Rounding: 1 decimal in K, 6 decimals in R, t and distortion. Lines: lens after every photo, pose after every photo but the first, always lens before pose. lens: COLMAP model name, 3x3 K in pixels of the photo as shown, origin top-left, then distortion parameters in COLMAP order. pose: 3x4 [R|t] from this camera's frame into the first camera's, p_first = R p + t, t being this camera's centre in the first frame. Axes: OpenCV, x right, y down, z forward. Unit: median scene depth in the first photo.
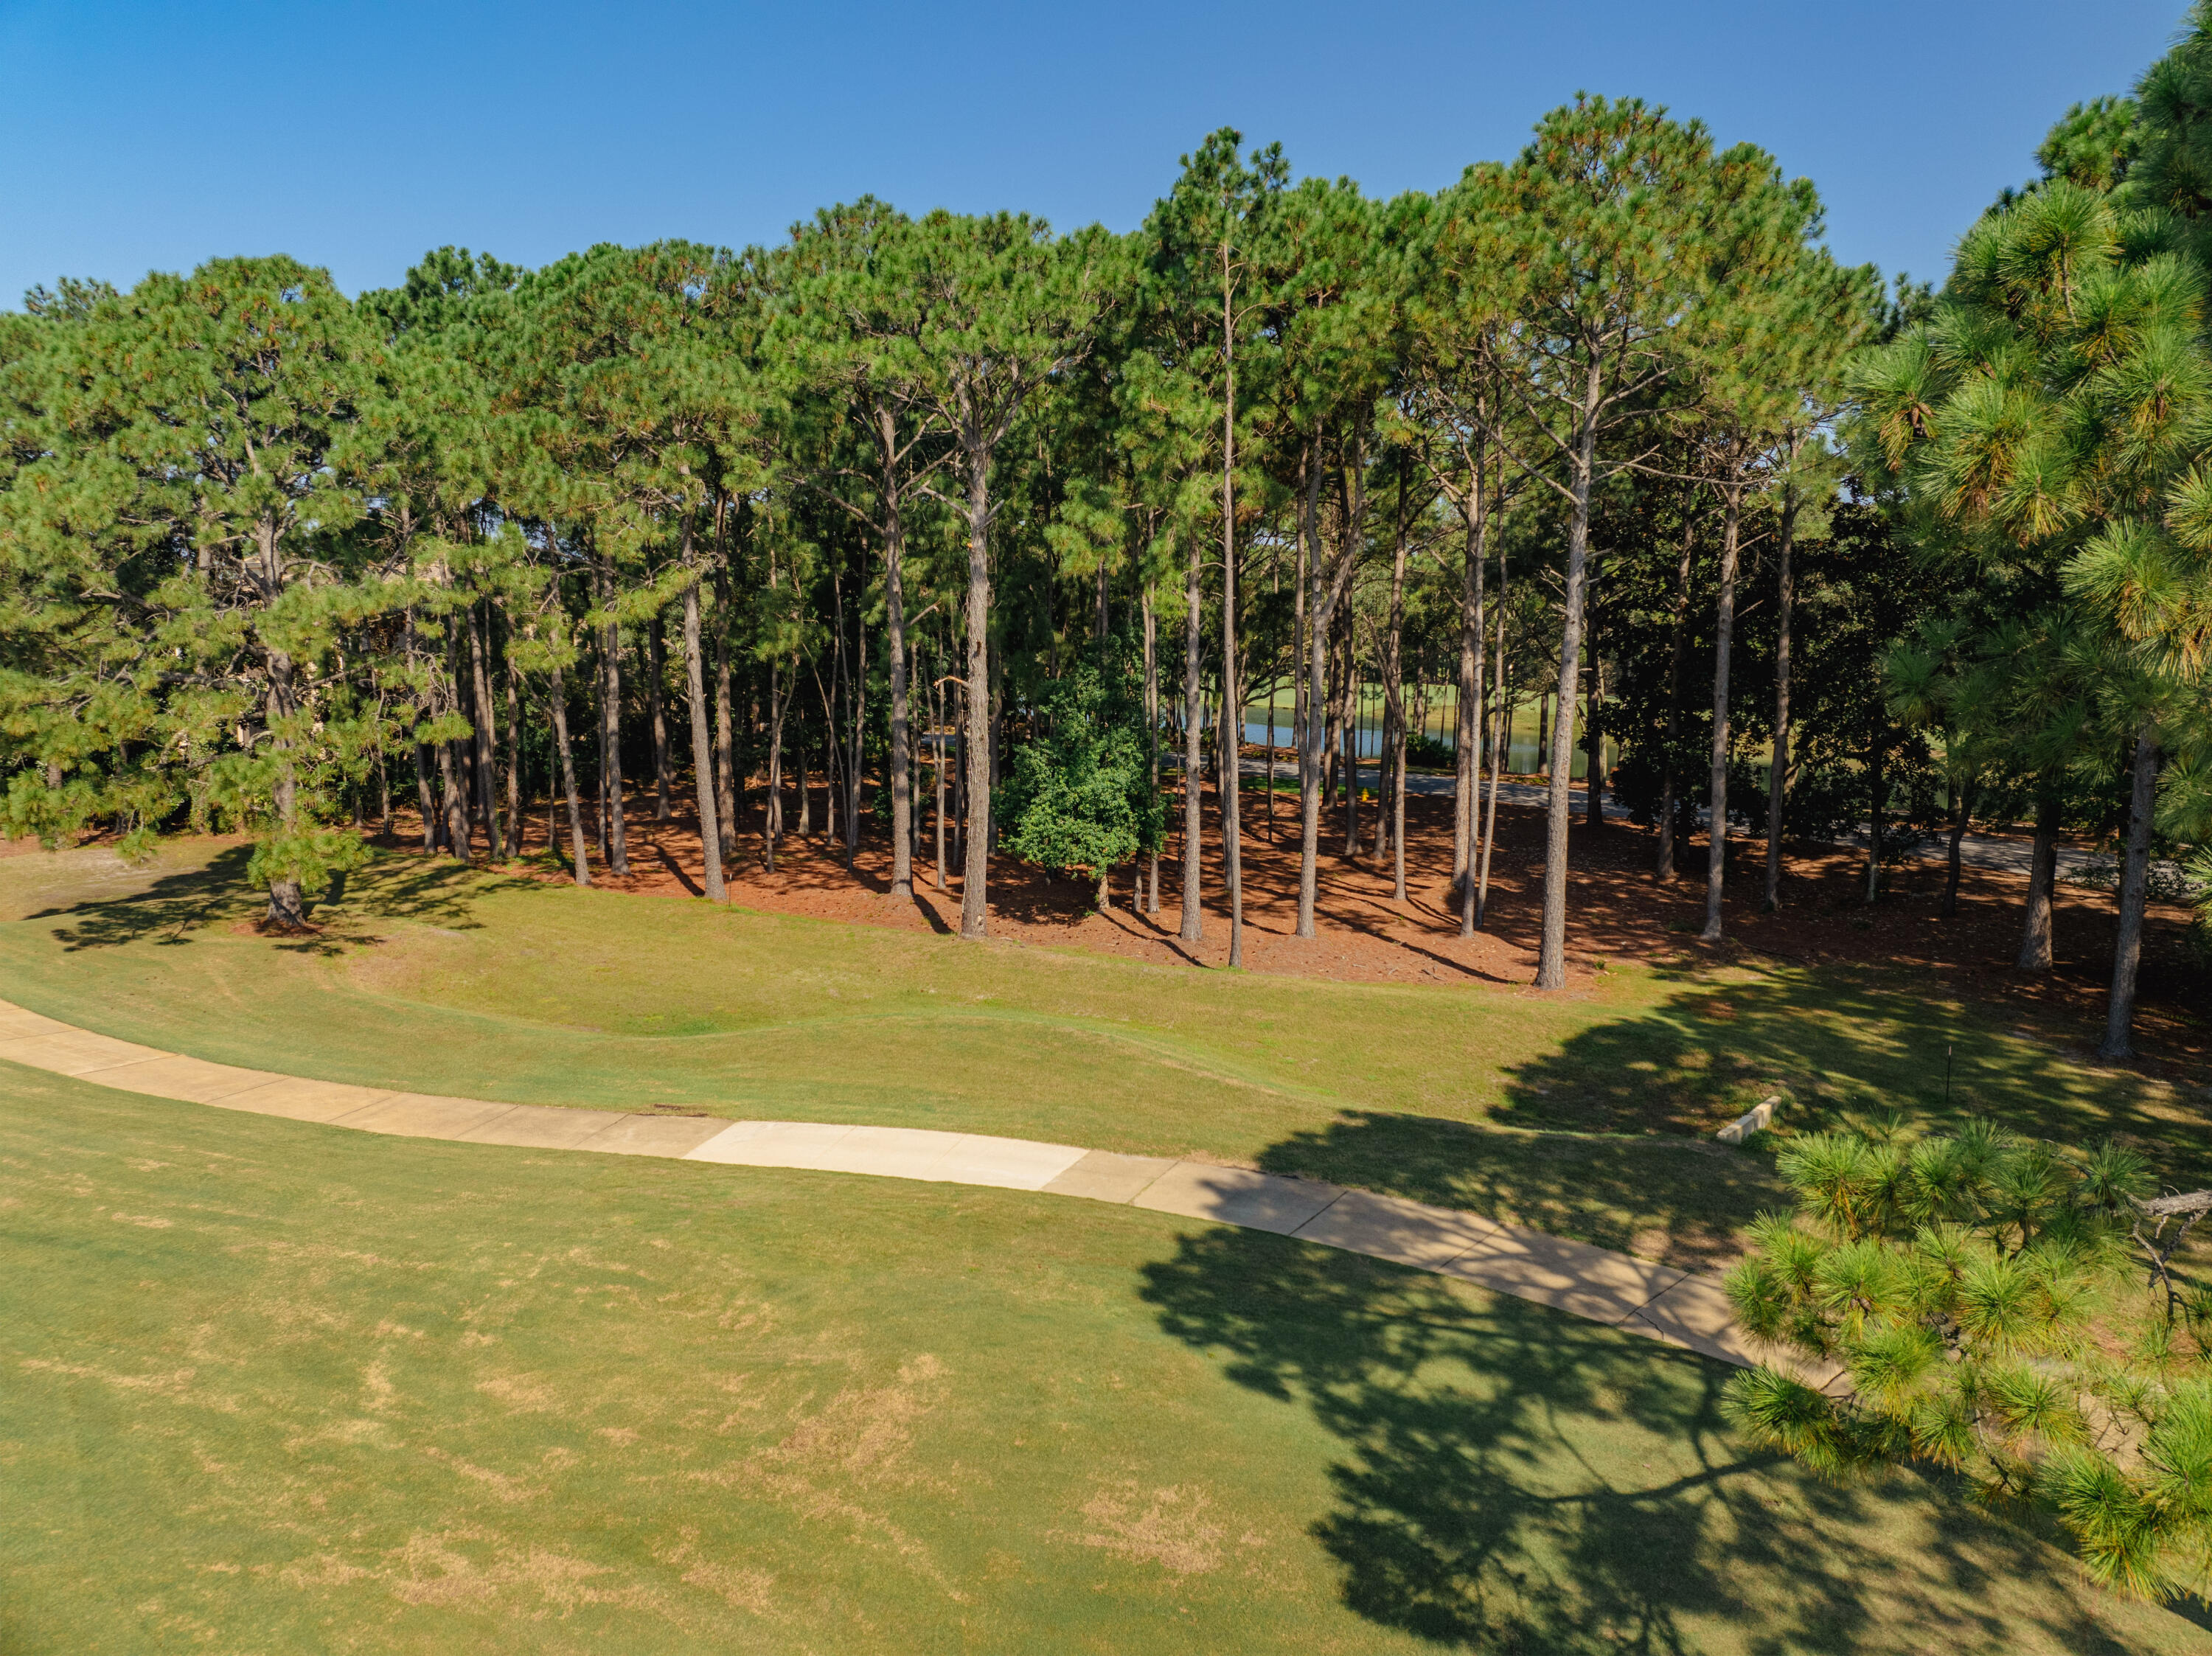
lens RADIAL K [[1557.0, 0, 1106.2], [0, 1557.0, 817.4], [0, 0, 1]] dist [-0.061562, 0.031393]
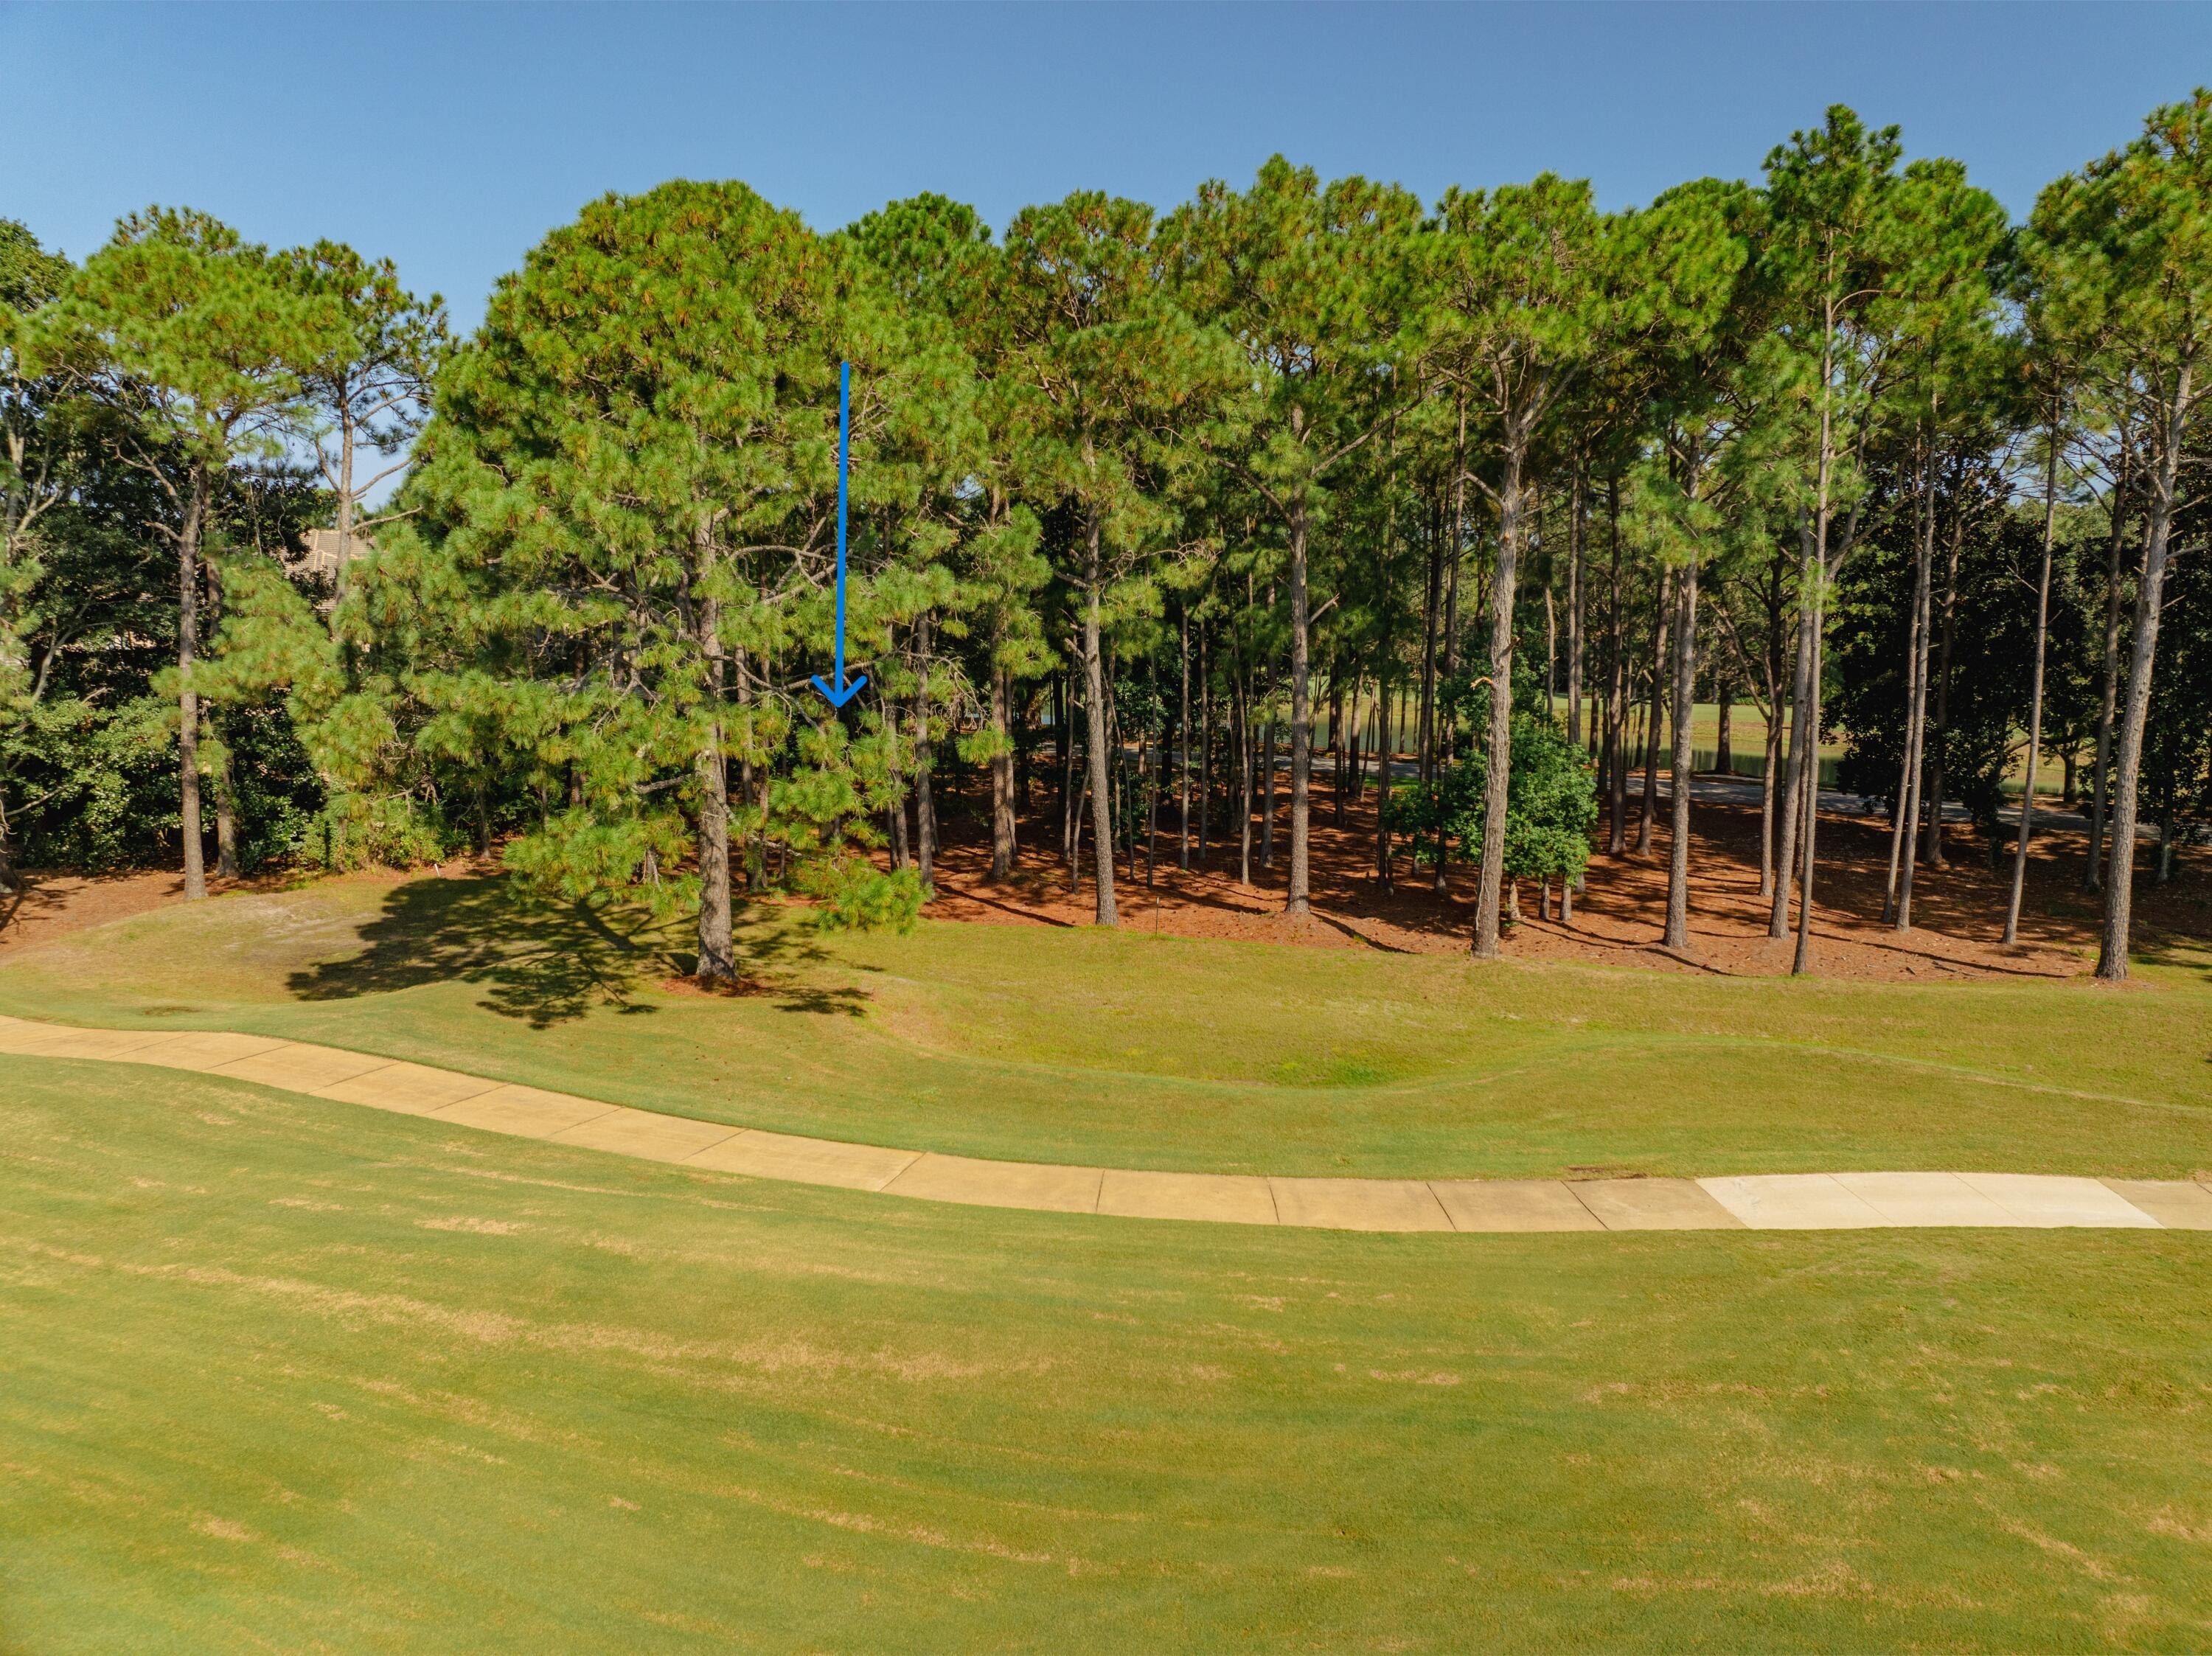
lens RADIAL K [[1557.0, 0, 1106.1], [0, 1557.0, 838.4], [0, 0, 1]] dist [-0.061562, 0.031393]
pose [[0.980752, -0.030741, 0.192823, -0.614796], [0.027228, 0.999412, 0.020845, -0.024534], [-0.193350, -0.015194, 0.981012, 0.159098]]
